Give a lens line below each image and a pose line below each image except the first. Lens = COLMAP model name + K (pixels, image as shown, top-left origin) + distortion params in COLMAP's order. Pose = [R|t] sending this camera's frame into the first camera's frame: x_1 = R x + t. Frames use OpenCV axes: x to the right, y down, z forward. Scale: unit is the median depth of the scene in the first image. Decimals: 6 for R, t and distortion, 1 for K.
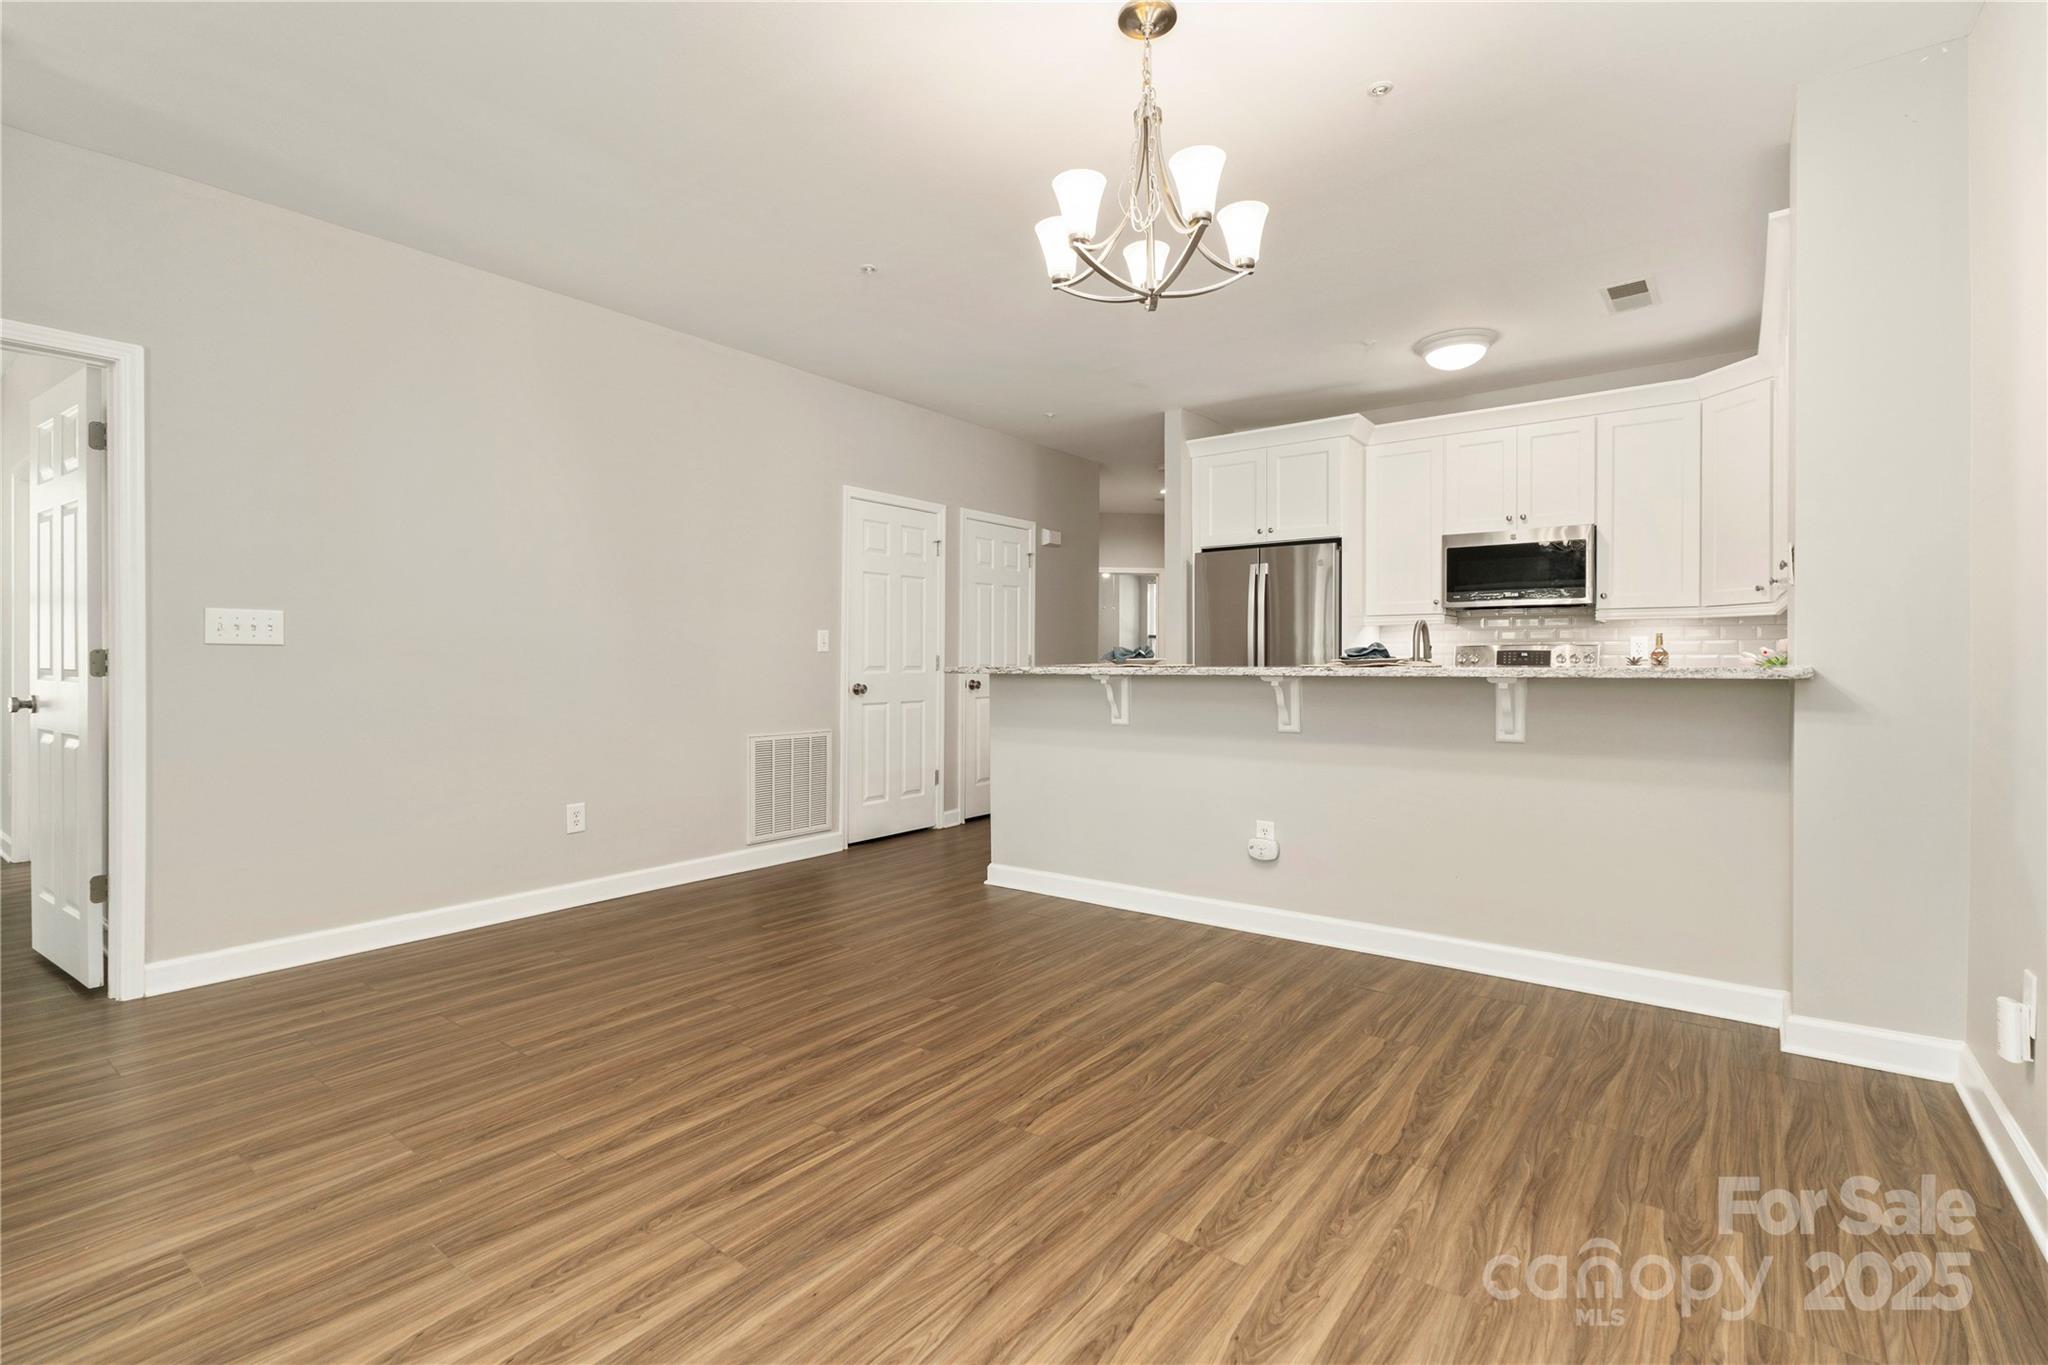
lens RADIAL K [[937.9, 0, 1024.2], [0, 937.9, 671.7], [0, 0, 1]] dist [-0.001459, 0.000578]
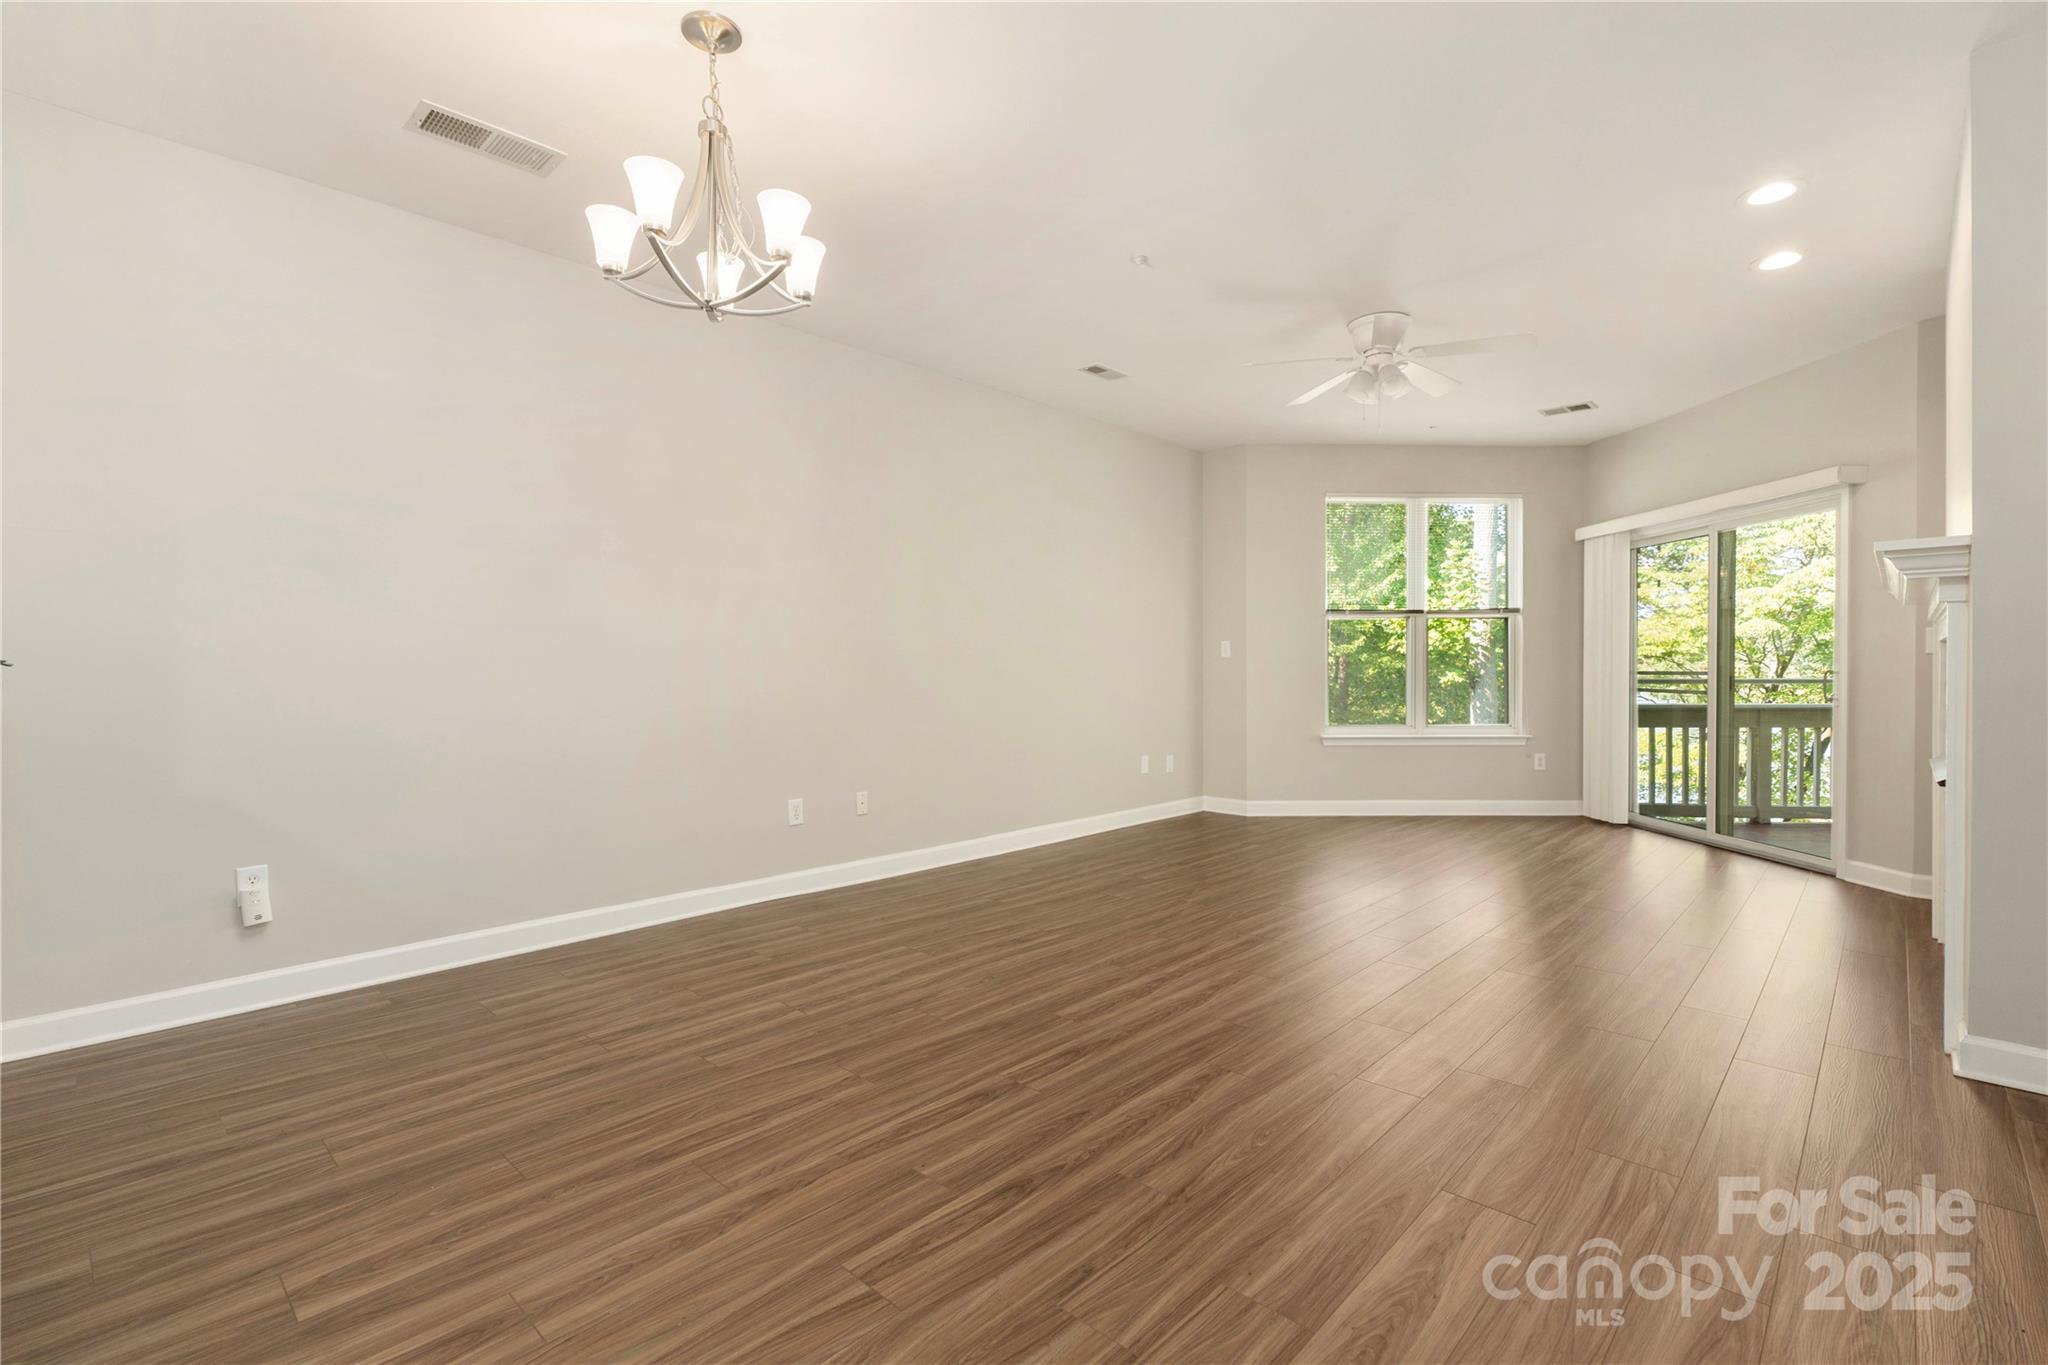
lens RADIAL K [[937.9, 0, 1024.2], [0, 937.9, 671.7], [0, 0, 1]] dist [-0.001459, 0.000578]
pose [[-0.994132, 0.000767, 0.108168, -0.229556], [0.002903, 0.999804, 0.019585, -0.017905], [-0.108131, 0.019784, -0.993940, 1.458678]]
